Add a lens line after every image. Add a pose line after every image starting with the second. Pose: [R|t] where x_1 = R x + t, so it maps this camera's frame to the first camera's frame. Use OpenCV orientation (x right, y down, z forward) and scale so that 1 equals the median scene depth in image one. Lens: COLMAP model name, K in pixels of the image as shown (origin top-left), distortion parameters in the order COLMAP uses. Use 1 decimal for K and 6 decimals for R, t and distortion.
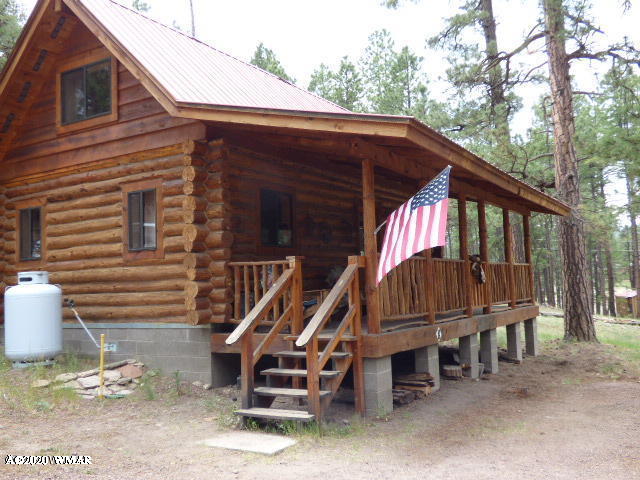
lens RADIAL K [[624.9, 0, 320.0], [0, 624.9, 240.0], [0, 0, 1]] dist [0.006538, 0.006167]
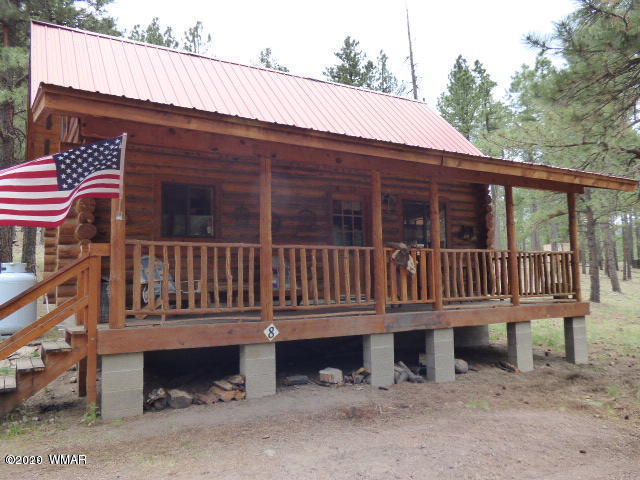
lens RADIAL K [[510.7, 0, 320.0], [0, 510.7, 240.0], [0, 0, 1]] dist [0.001588, 0.001326]
pose [[0.893436, -0.017044, -0.448866, 0.308668], [0.024252, 0.999653, 0.010314, 0.007743], [0.448535, -0.020100, 0.893539, 0.204034]]
